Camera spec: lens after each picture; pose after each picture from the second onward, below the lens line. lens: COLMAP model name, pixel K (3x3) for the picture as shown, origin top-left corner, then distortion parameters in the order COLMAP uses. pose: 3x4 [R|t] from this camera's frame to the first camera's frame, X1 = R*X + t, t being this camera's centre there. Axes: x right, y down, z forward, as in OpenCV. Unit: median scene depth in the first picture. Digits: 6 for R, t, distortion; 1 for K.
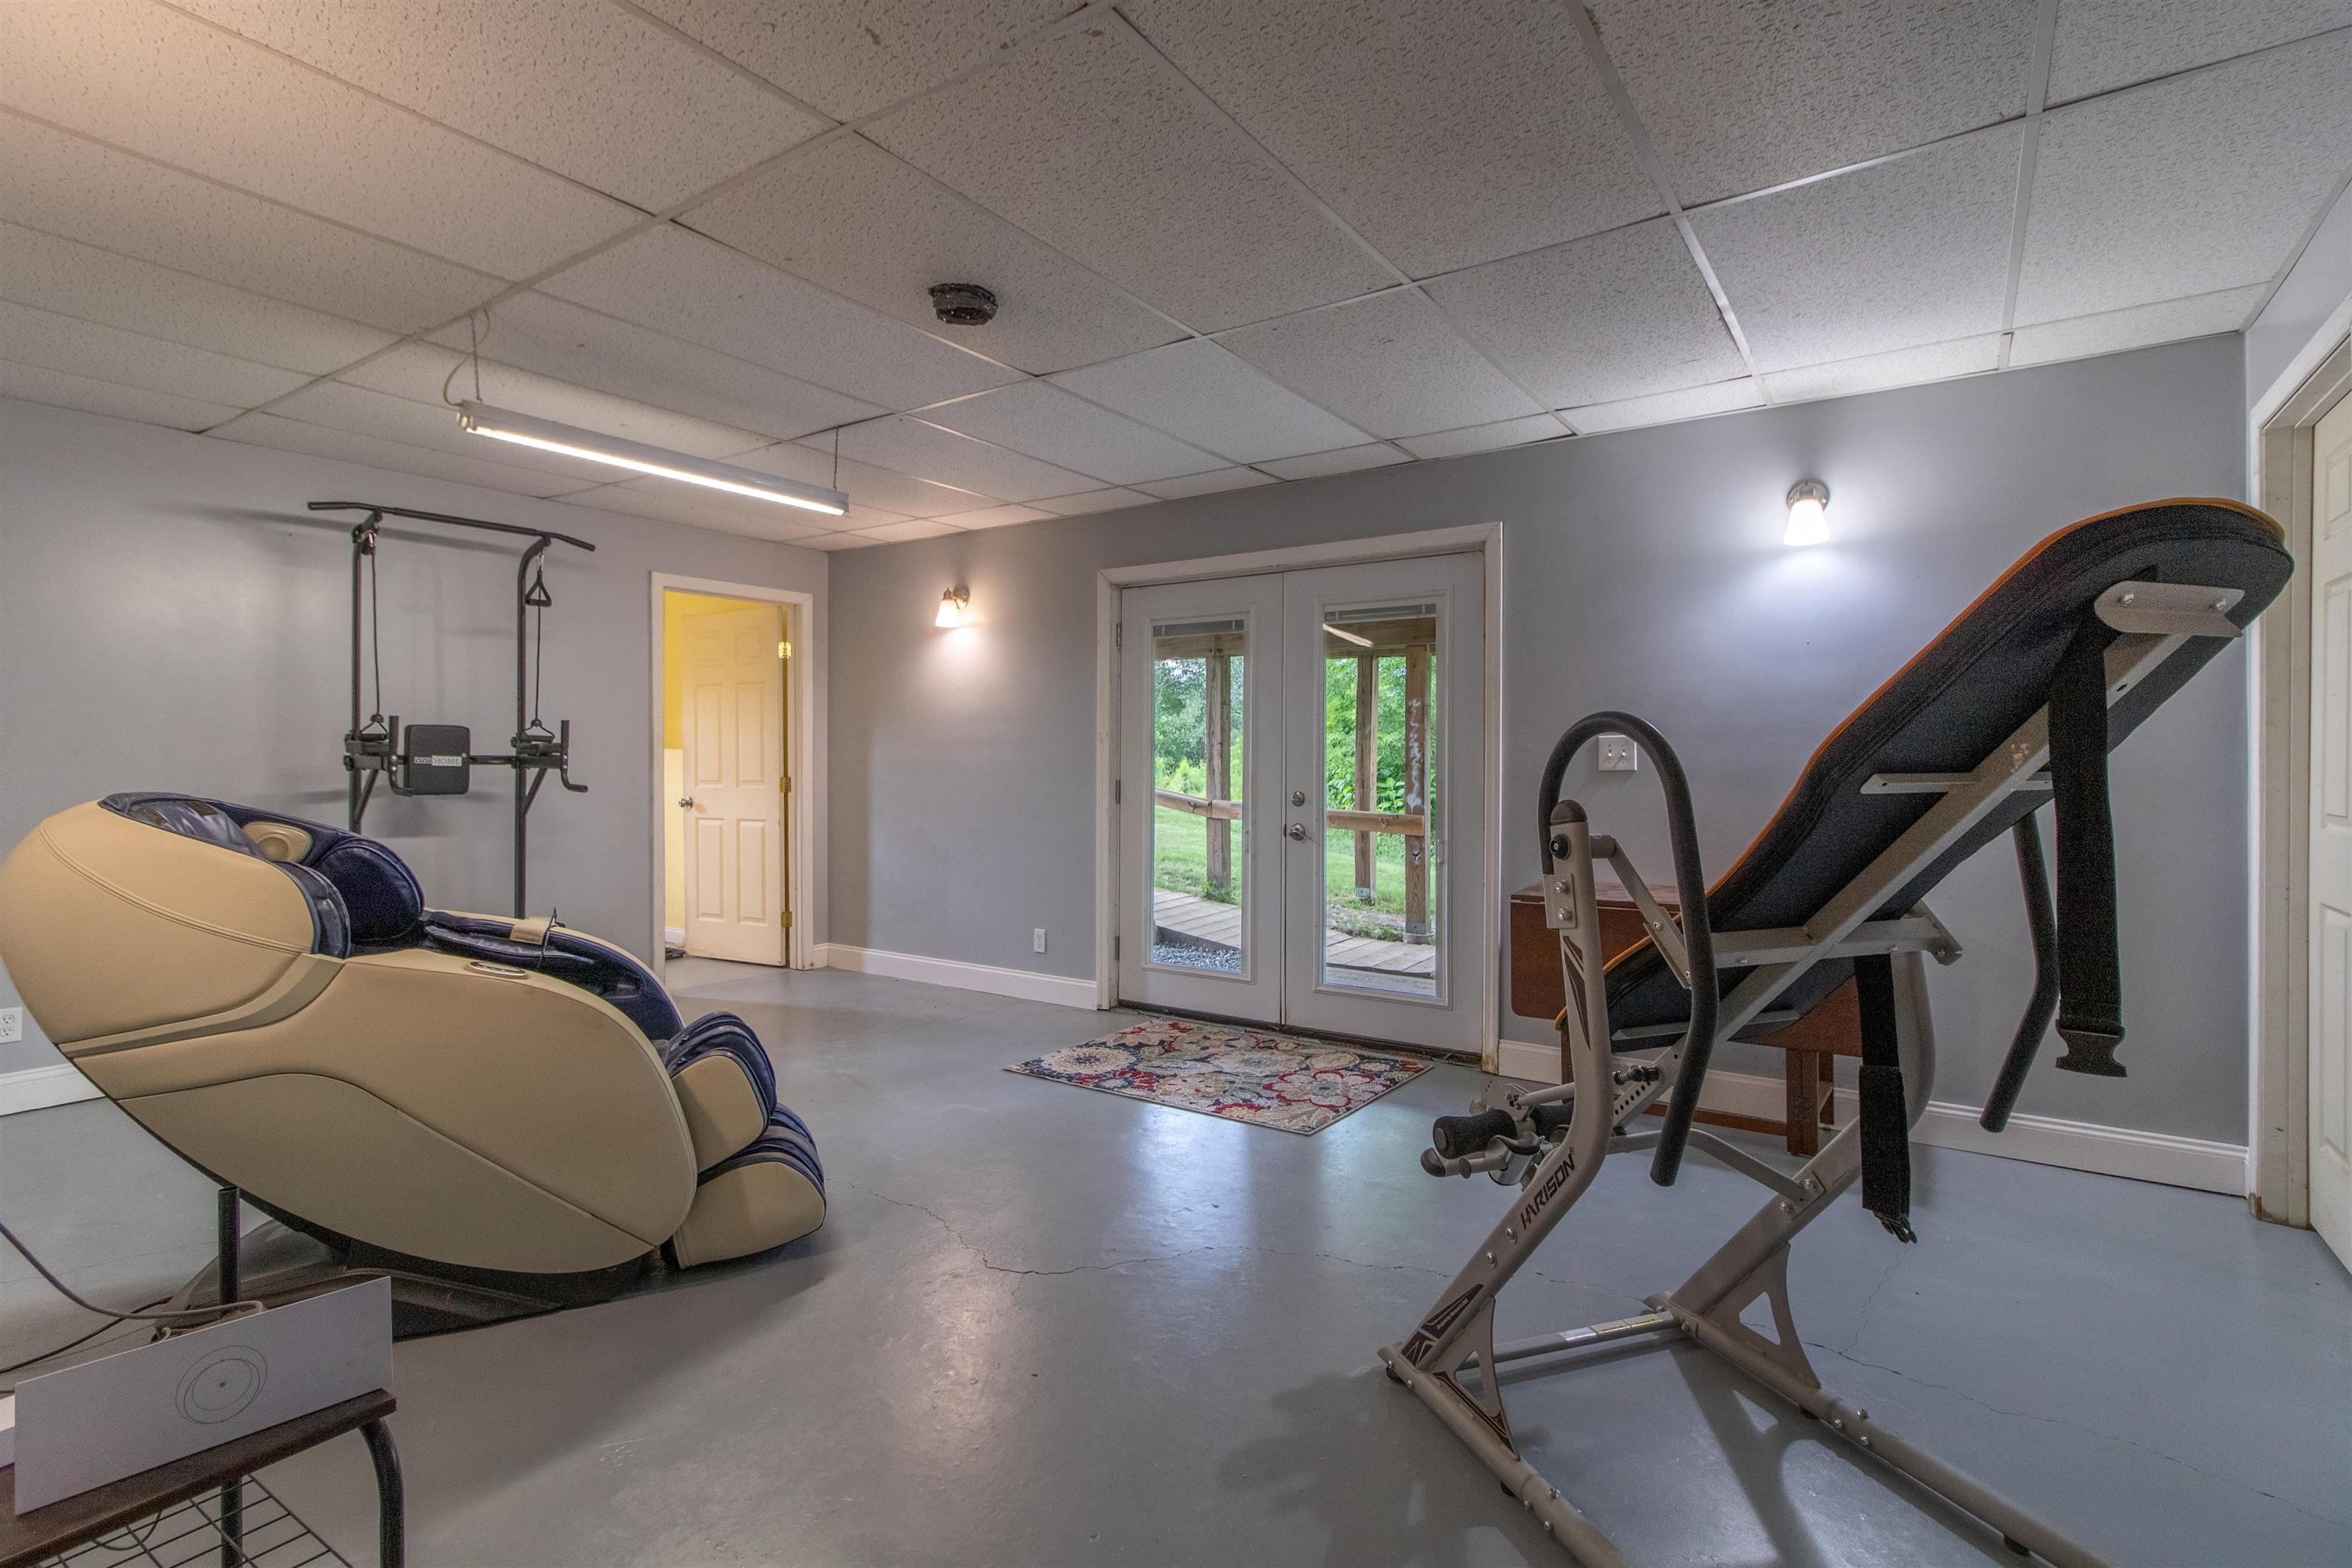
lens RADIAL K [[1126.1, 0, 1182.5], [0, 1126.1, 778.8], [0, 0, 1]] dist [0.003190, 0.000673]
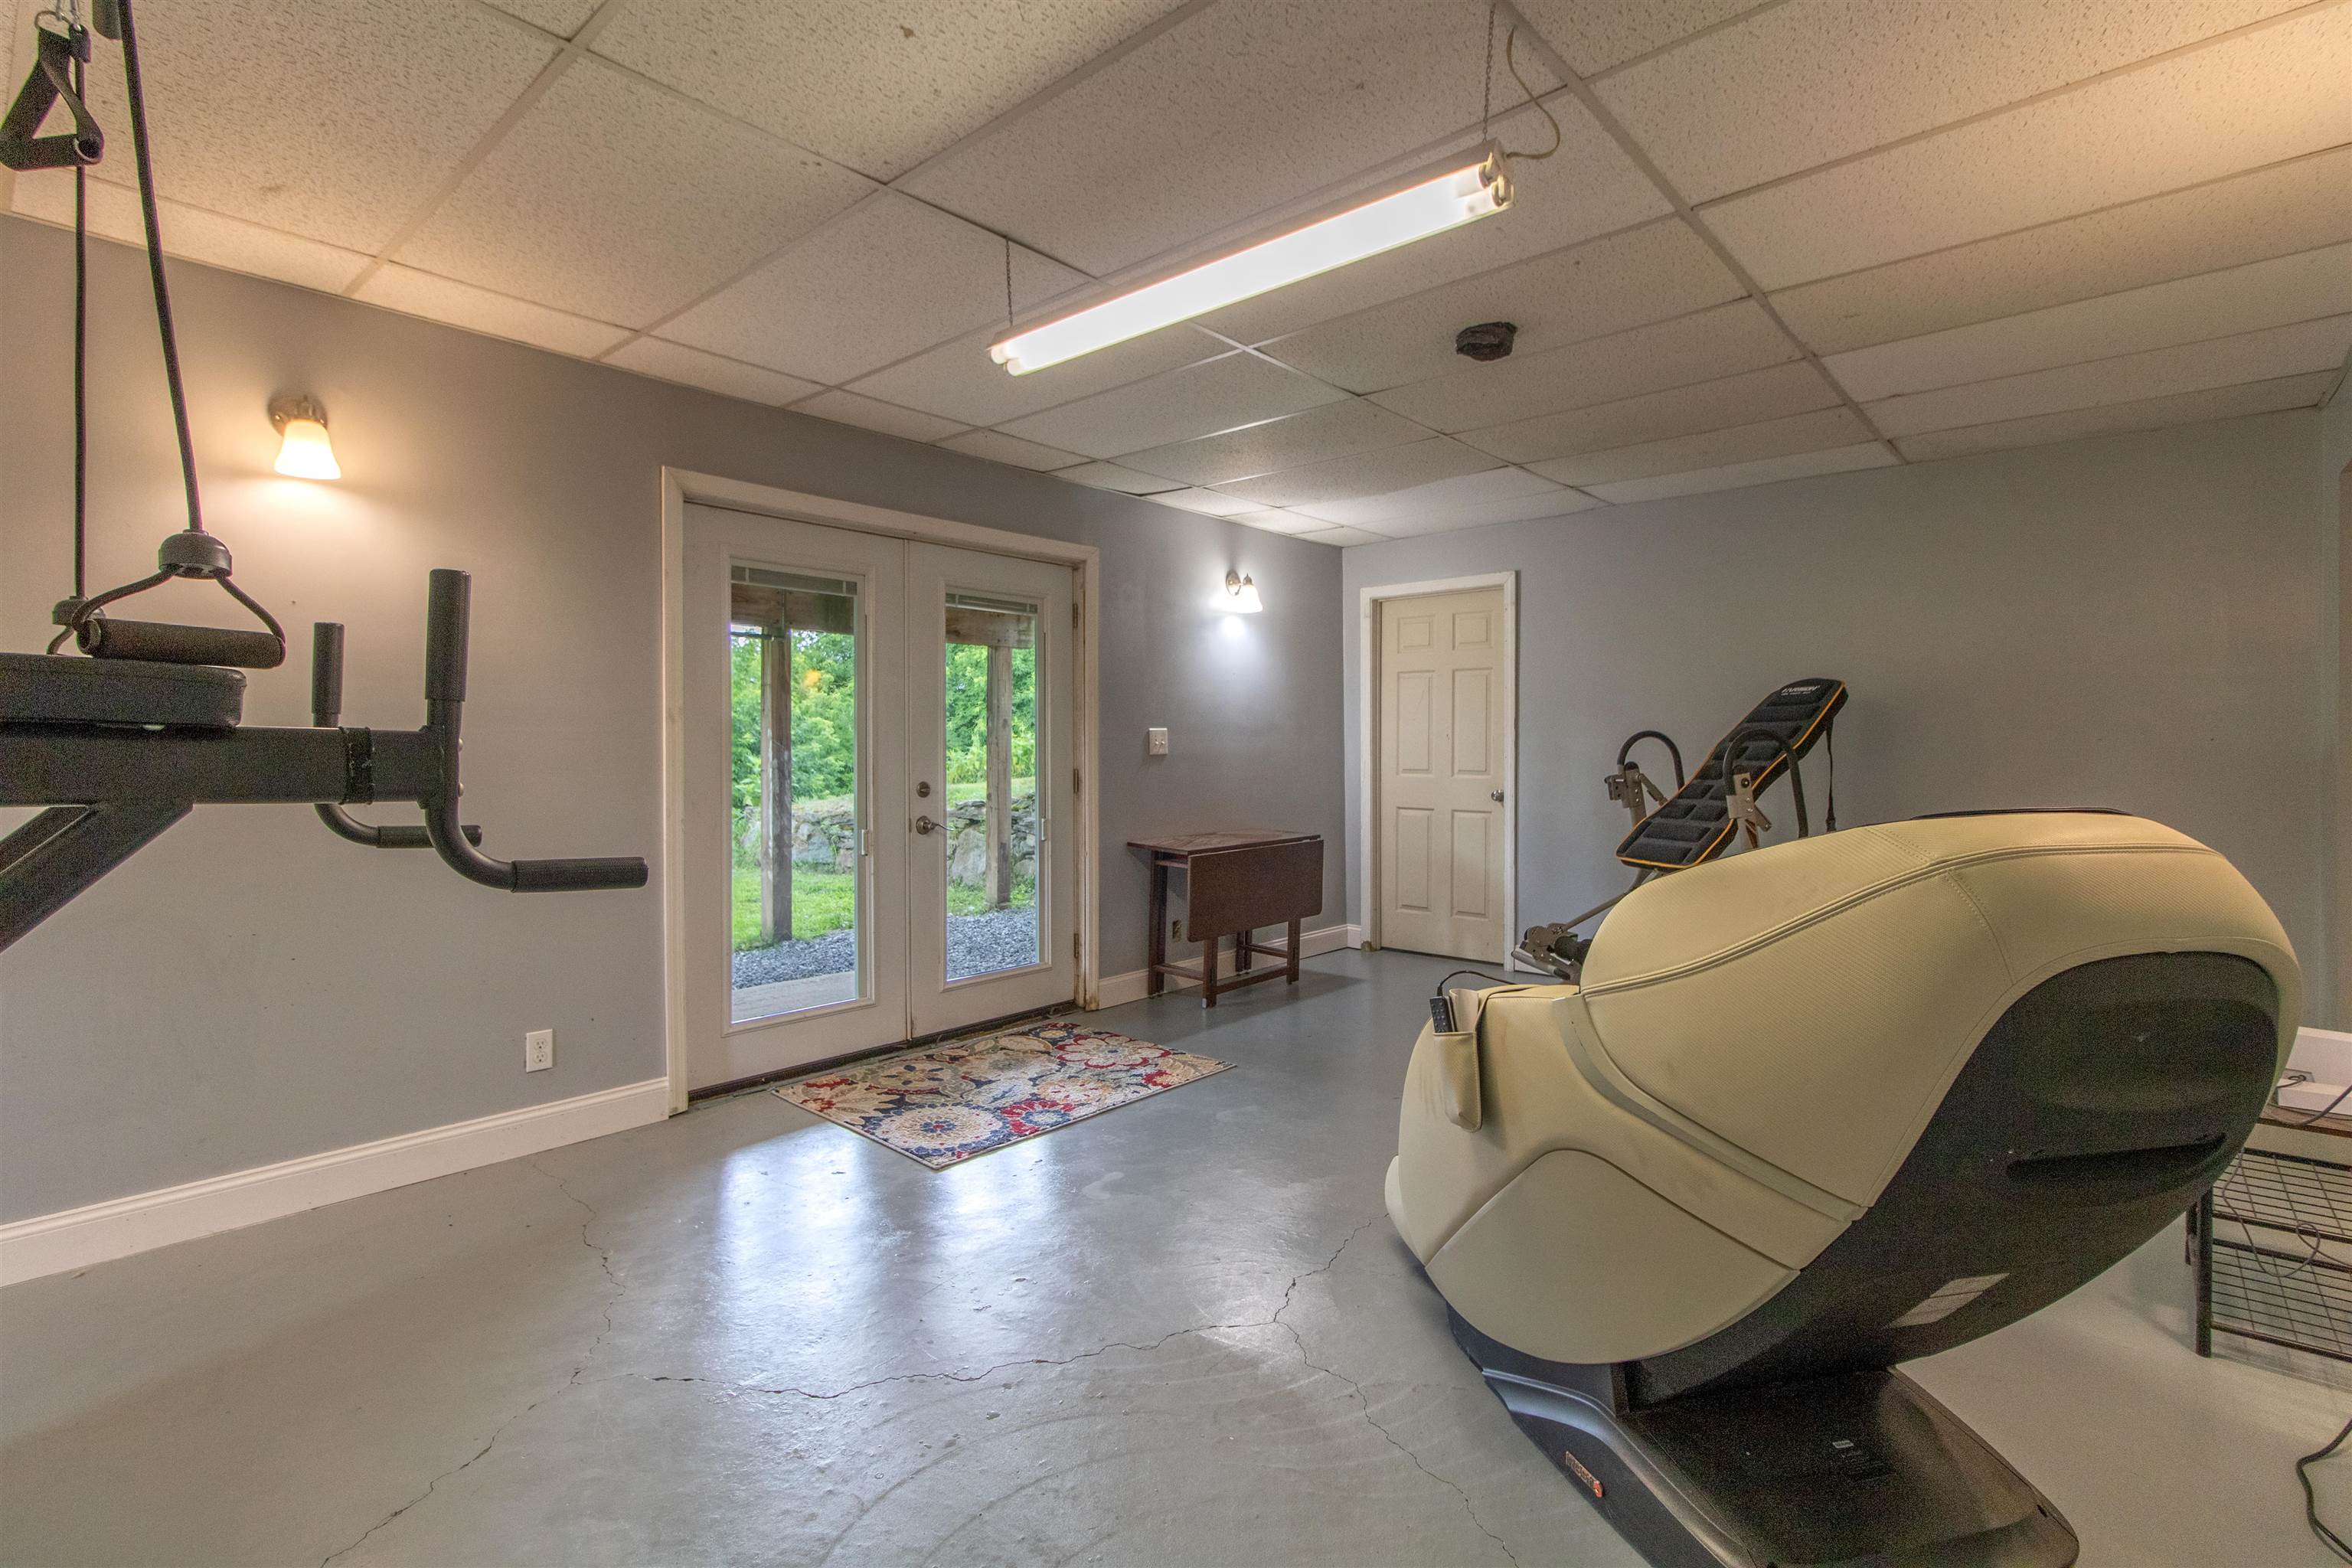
lens RADIAL K [[1126.1, 0, 1185.1], [0, 1126.1, 758.5], [0, 0, 1]] dist [0.003190, 0.000673]
pose [[0.099894, -0.016570, 0.994860, -0.821501], [0.011218, 0.999817, 0.015526, -0.019809], [-0.994935, 0.009609, 0.100061, 0.716839]]
